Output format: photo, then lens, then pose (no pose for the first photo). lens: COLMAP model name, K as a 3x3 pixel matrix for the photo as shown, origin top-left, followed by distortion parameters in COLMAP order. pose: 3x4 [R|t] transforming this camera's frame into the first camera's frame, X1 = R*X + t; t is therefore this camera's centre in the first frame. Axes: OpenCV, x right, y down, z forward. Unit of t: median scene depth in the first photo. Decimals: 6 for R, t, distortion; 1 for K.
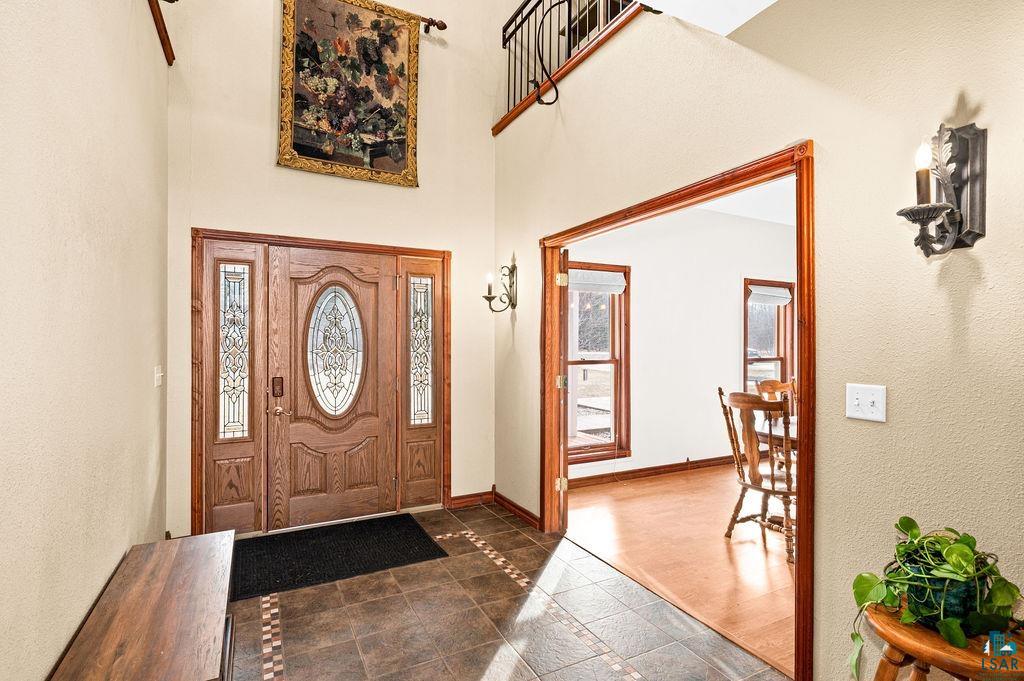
lens RADIAL K [[492.2, 0, 510.0], [0, 492.2, 341.6], [0, 0, 1]] dist [-0.002413, 0.002017]
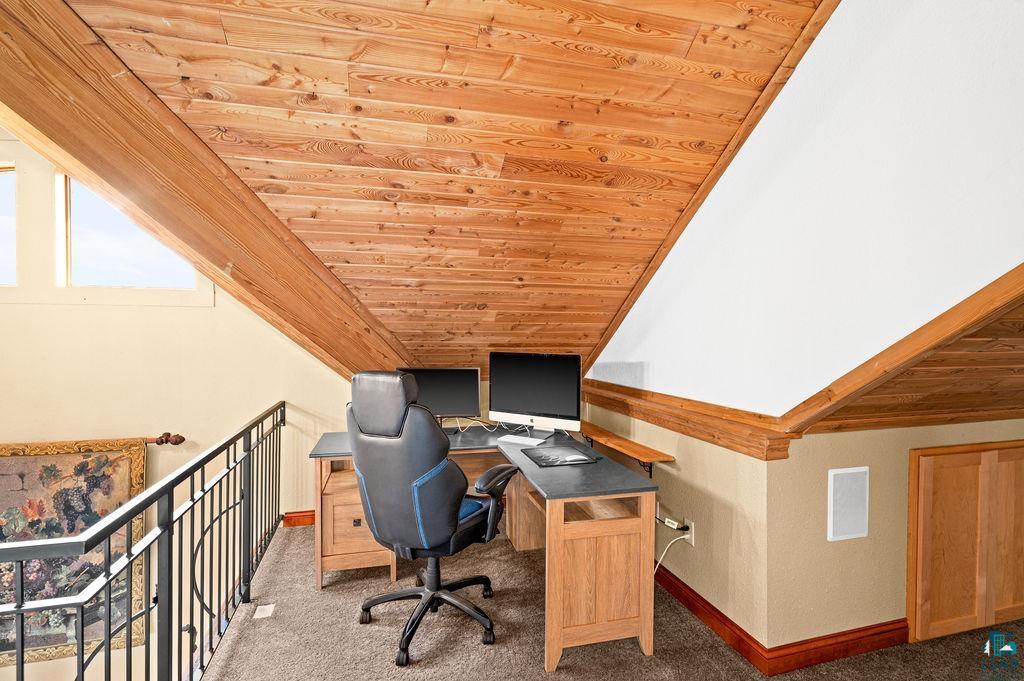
lens RADIAL K [[492.2, 0, 508.1], [0, 492.2, 344.3], [0, 0, 1]] dist [-0.002413, 0.002017]
pose [[0.975908, 0.009400, -0.217978, 0.609502], [-0.004426, 0.999719, 0.023299, -0.882386], [0.218135, -0.021773, 0.975676, 0.358240]]
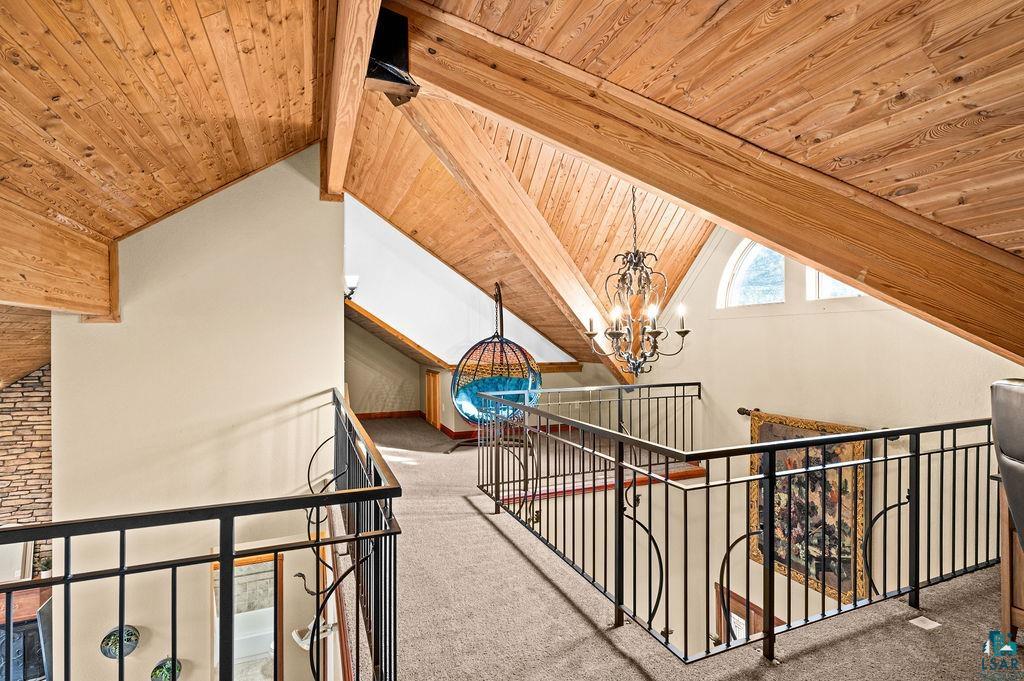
lens RADIAL K [[492.2, 0, 508.1], [0, 492.2, 340.1], [0, 0, 1]] dist [-0.002413, 0.002017]
pose [[-0.106009, 0.002601, -0.994362, 0.839805], [0.010303, 0.999946, 0.001517, -0.879088], [0.994312, -0.010084, -0.106030, 0.460631]]
